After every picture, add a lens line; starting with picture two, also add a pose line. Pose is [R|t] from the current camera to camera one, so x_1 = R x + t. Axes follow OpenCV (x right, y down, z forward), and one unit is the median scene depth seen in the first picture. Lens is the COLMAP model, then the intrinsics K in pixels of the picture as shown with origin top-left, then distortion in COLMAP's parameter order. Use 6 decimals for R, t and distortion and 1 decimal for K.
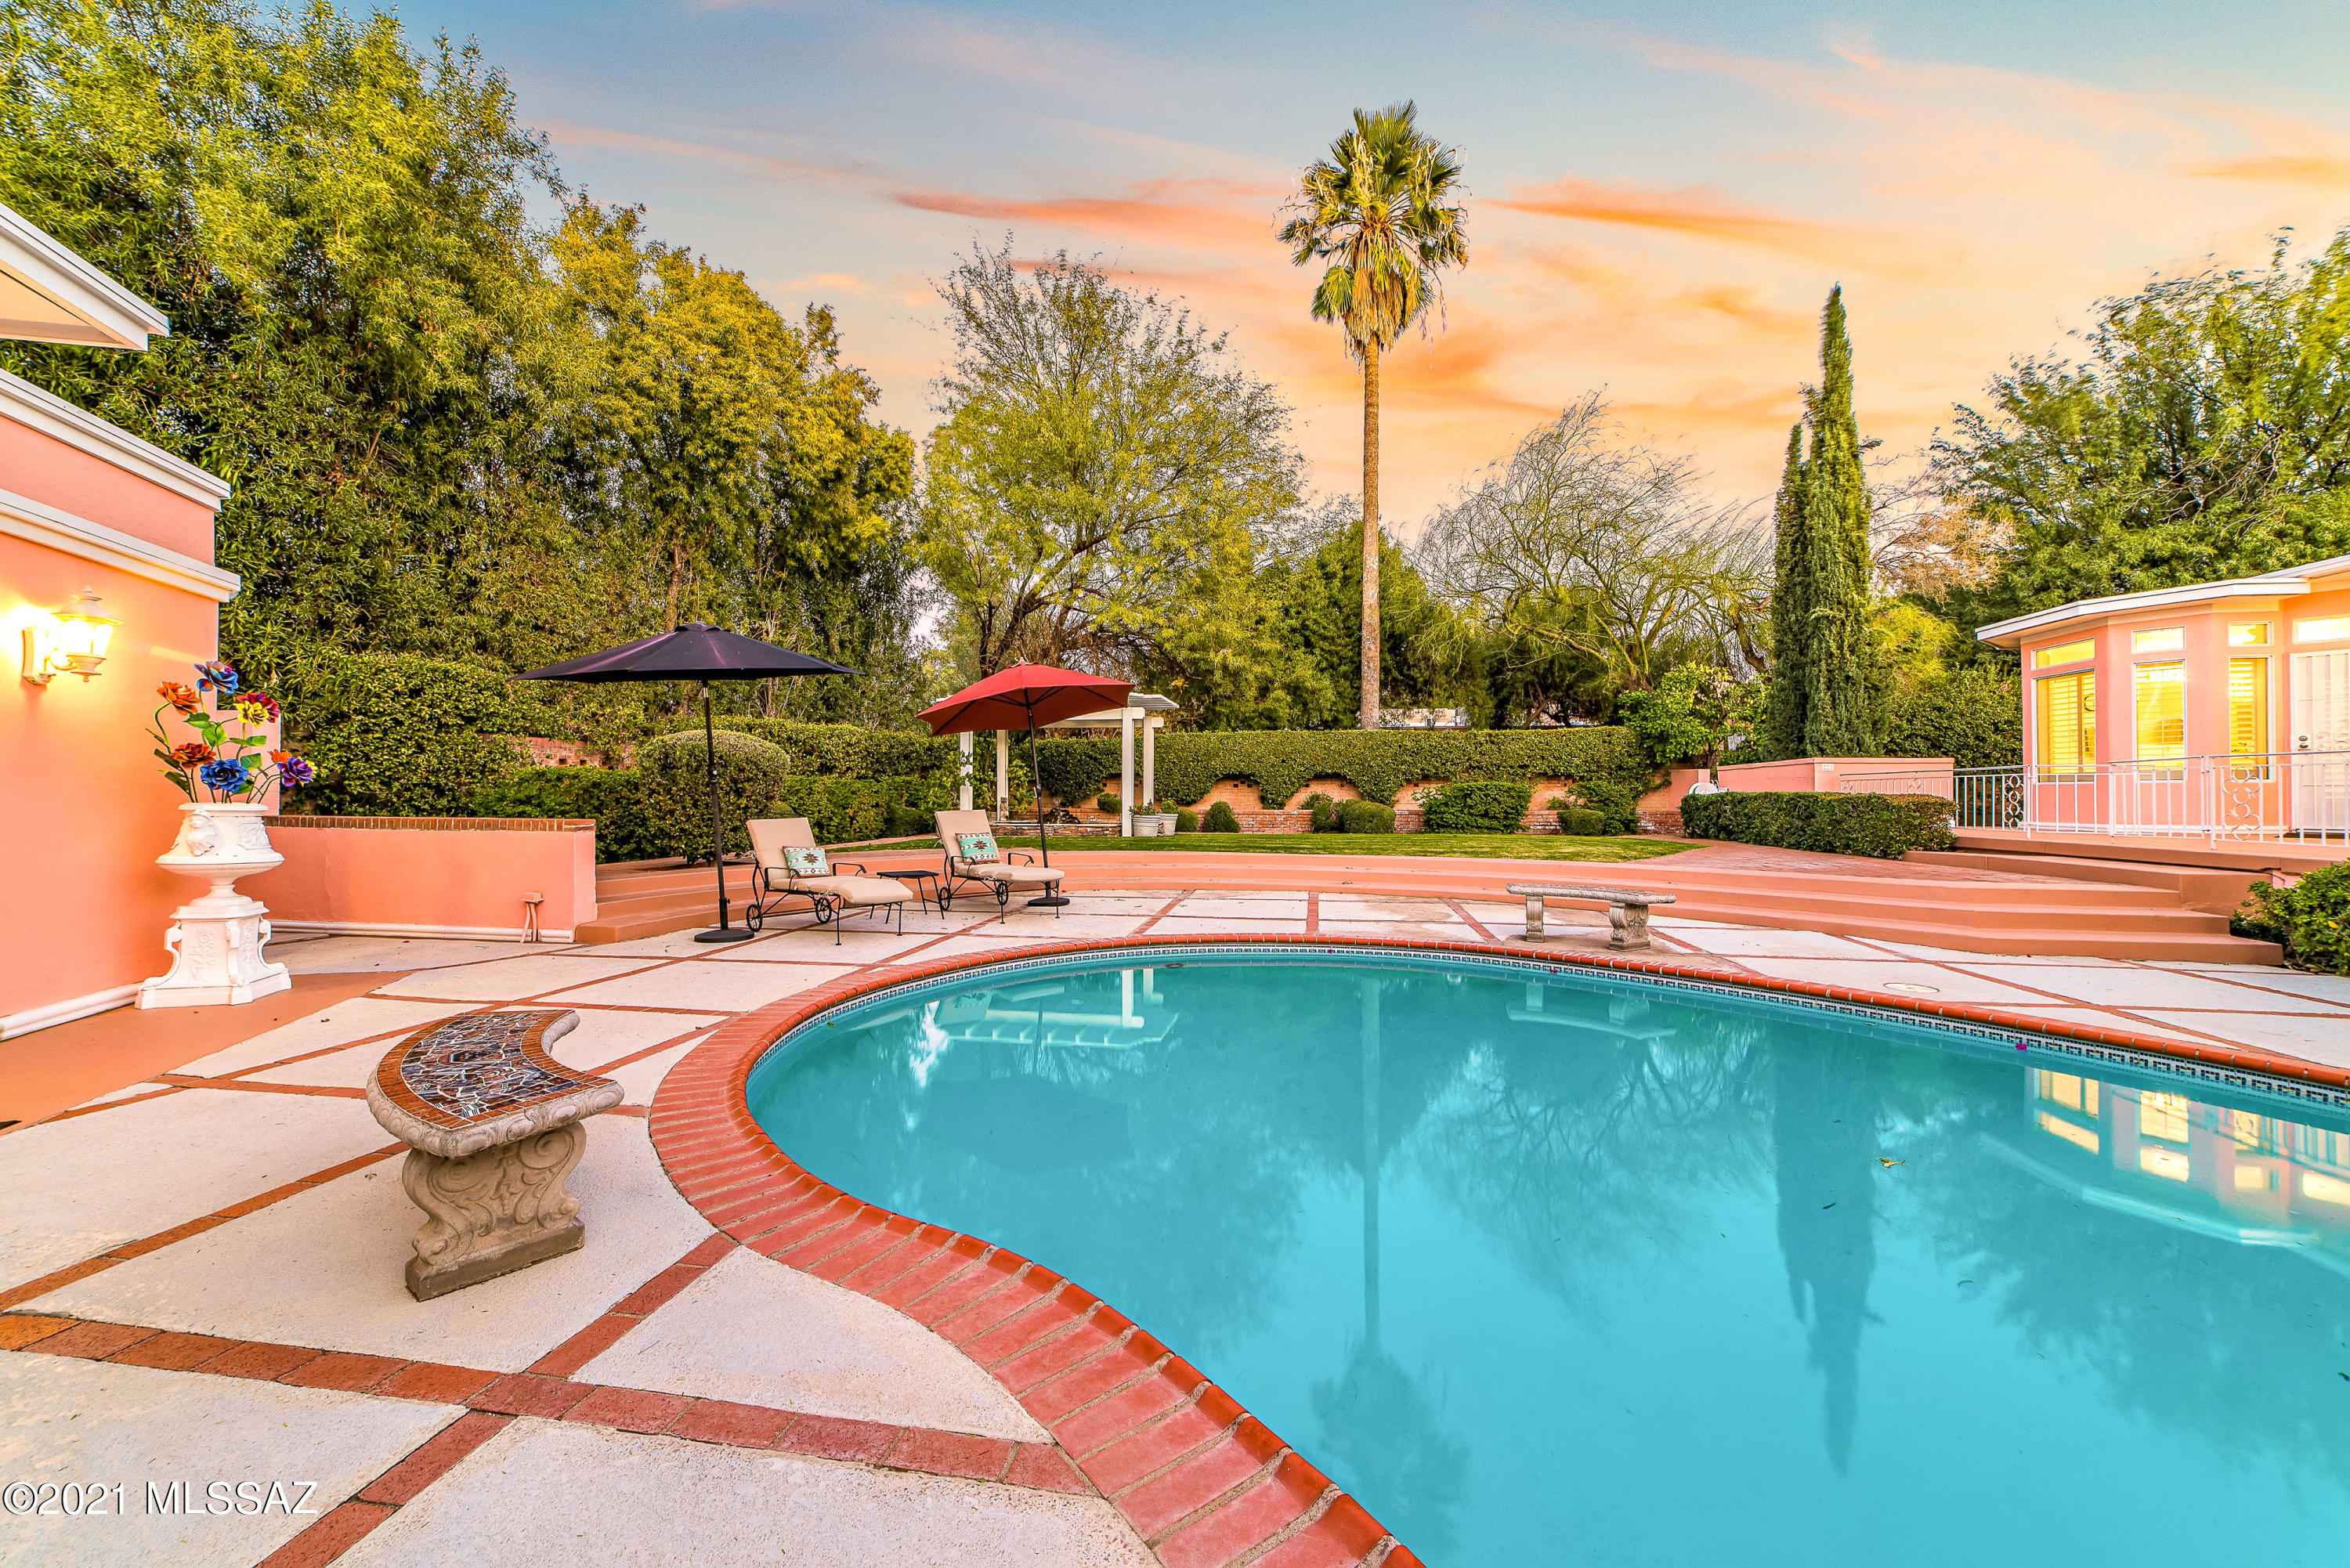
lens RADIAL K [[900.6, 0, 1156.7], [0, 900.6, 786.0], [0, 0, 1]] dist [-0.018211, 0.013769]
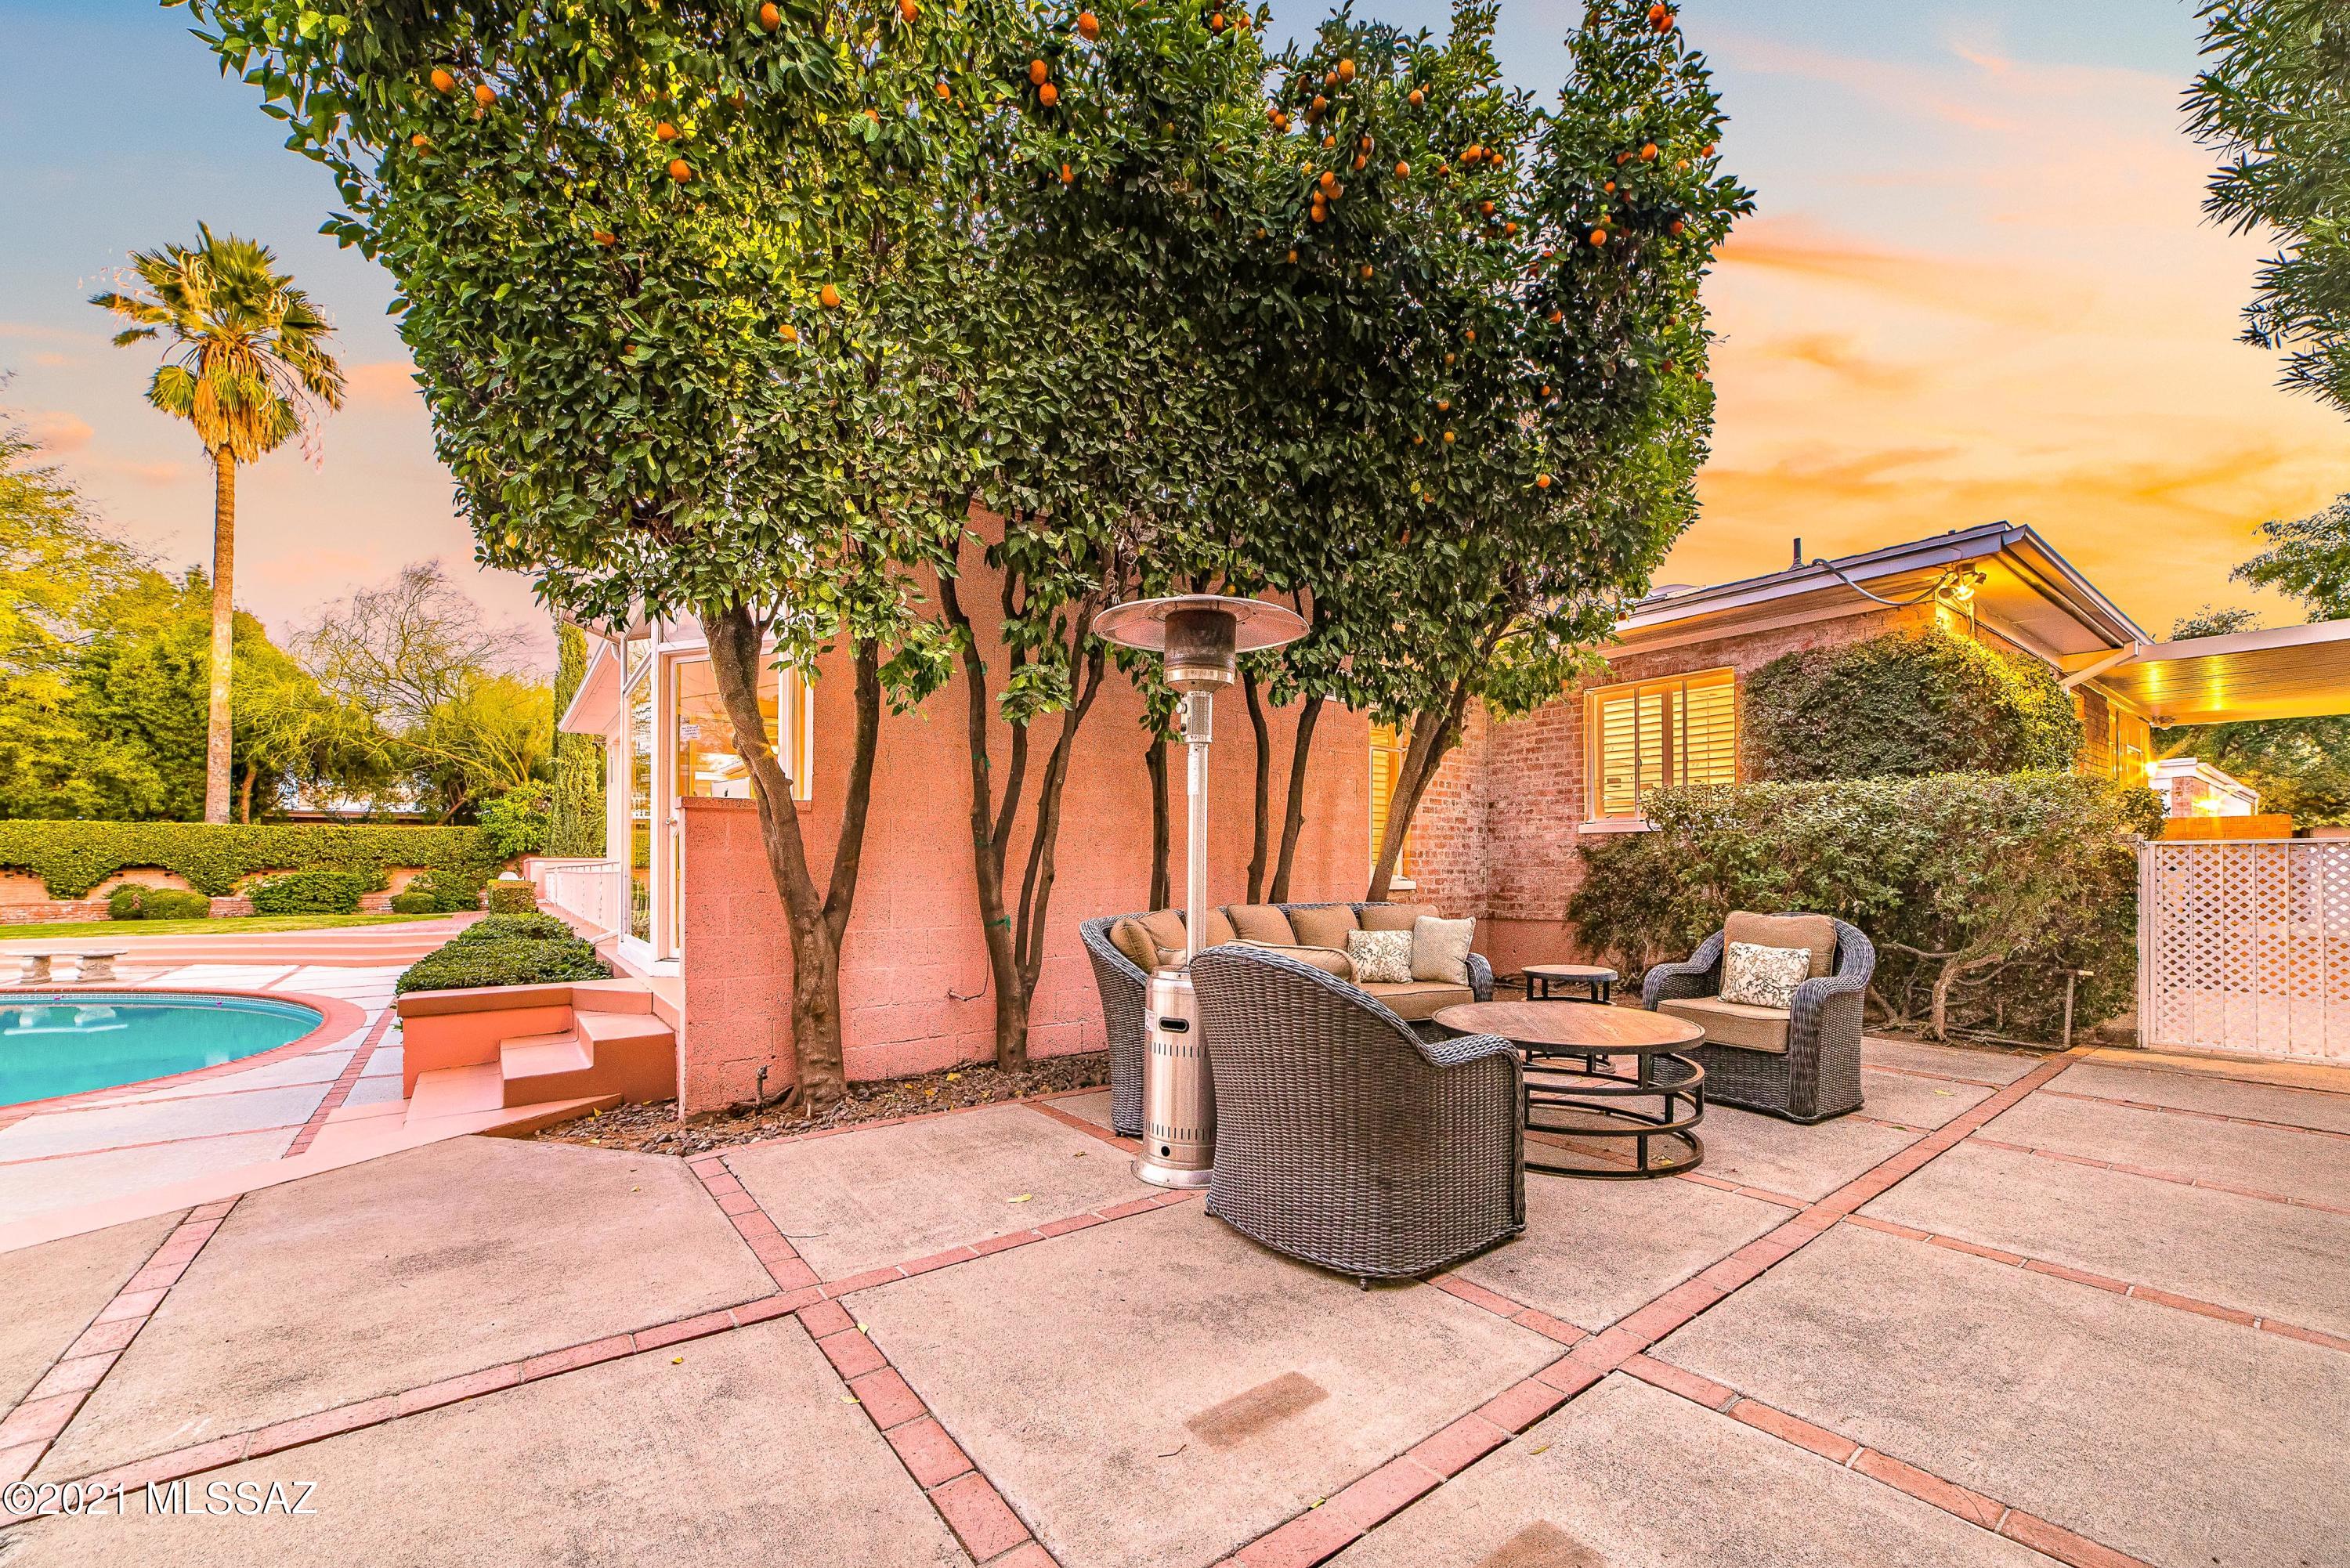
lens RADIAL K [[956.9, 0, 1178.4], [0, 956.9, 854.2], [0, 0, 1]] dist [-0.000726, 0.004965]
pose [[0.694980, 0.003056, 0.719023, 0.306550], [-0.000429, 0.999993, -0.003835, -0.029581], [-0.719029, 0.002356, 0.694976, -0.868889]]
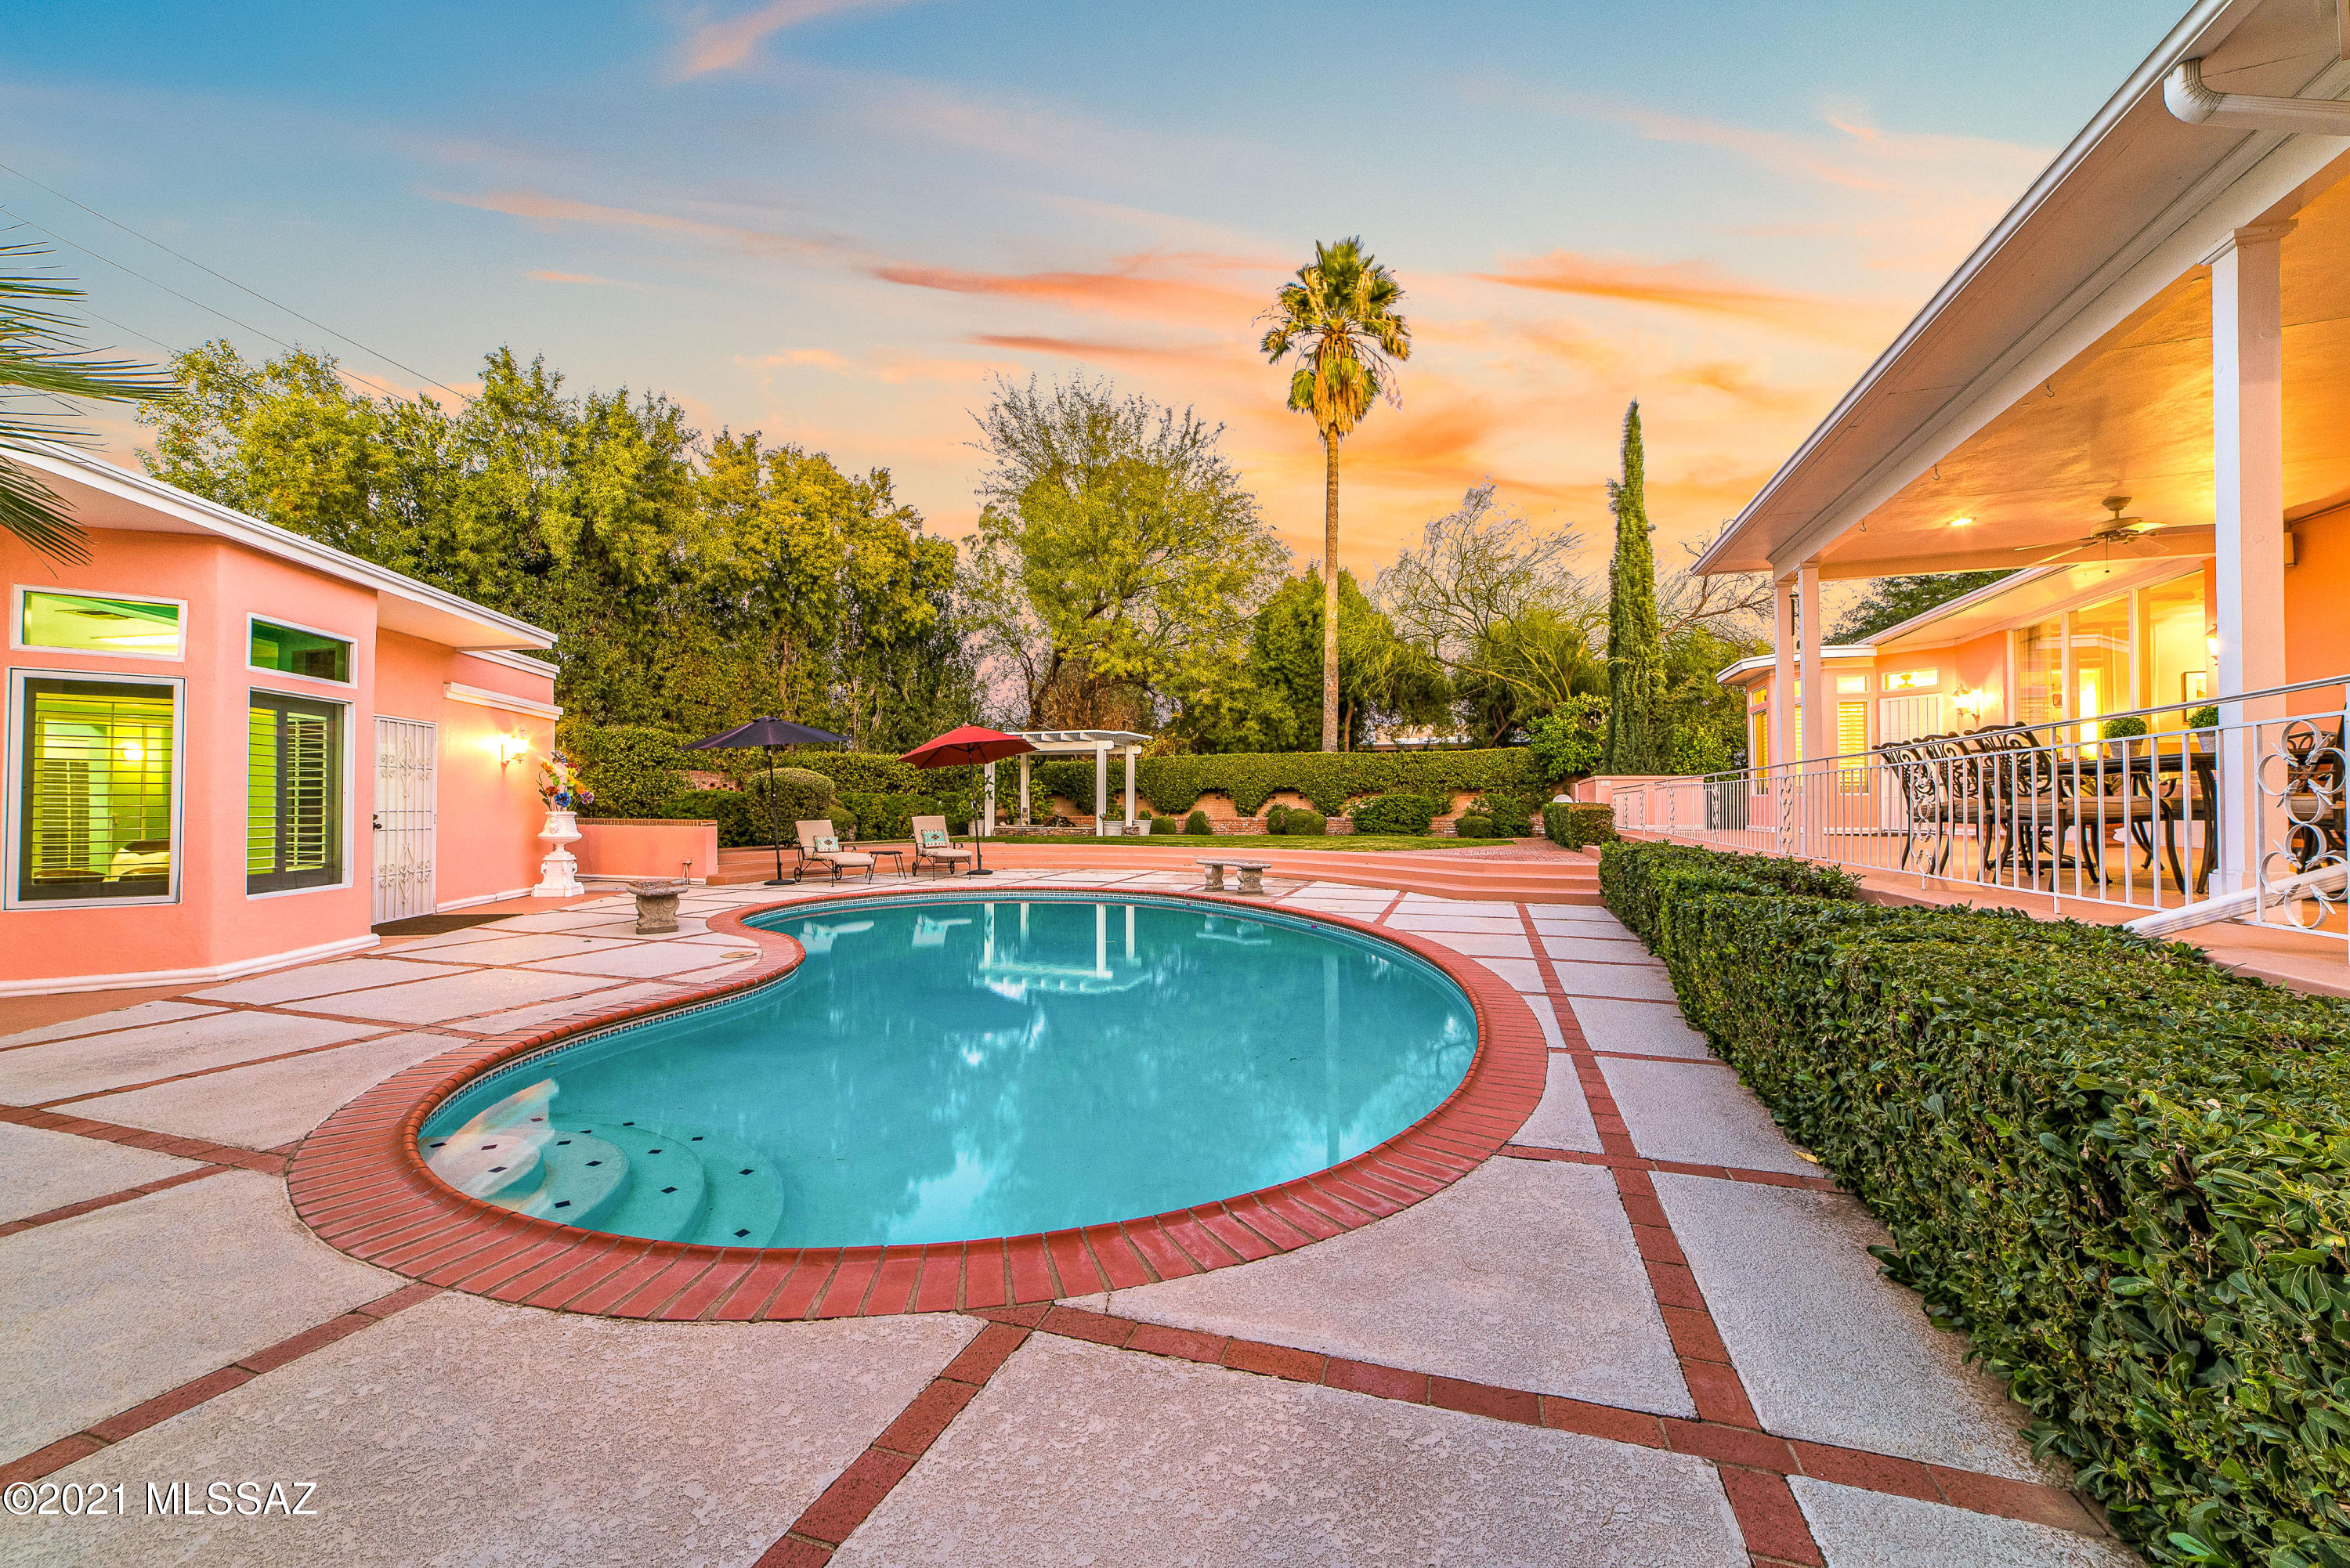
lens RADIAL K [[924.1, 0, 1153.7], [0, 924.1, 781.5], [0, 0, 1]] dist [-0.002458, 0.000628]
pose [[0.985934, -0.005884, -0.167031, 0.308101], [0.003397, 0.999879, -0.015173, -0.005588], [0.167100, 0.014392, 0.985835, -0.389168]]
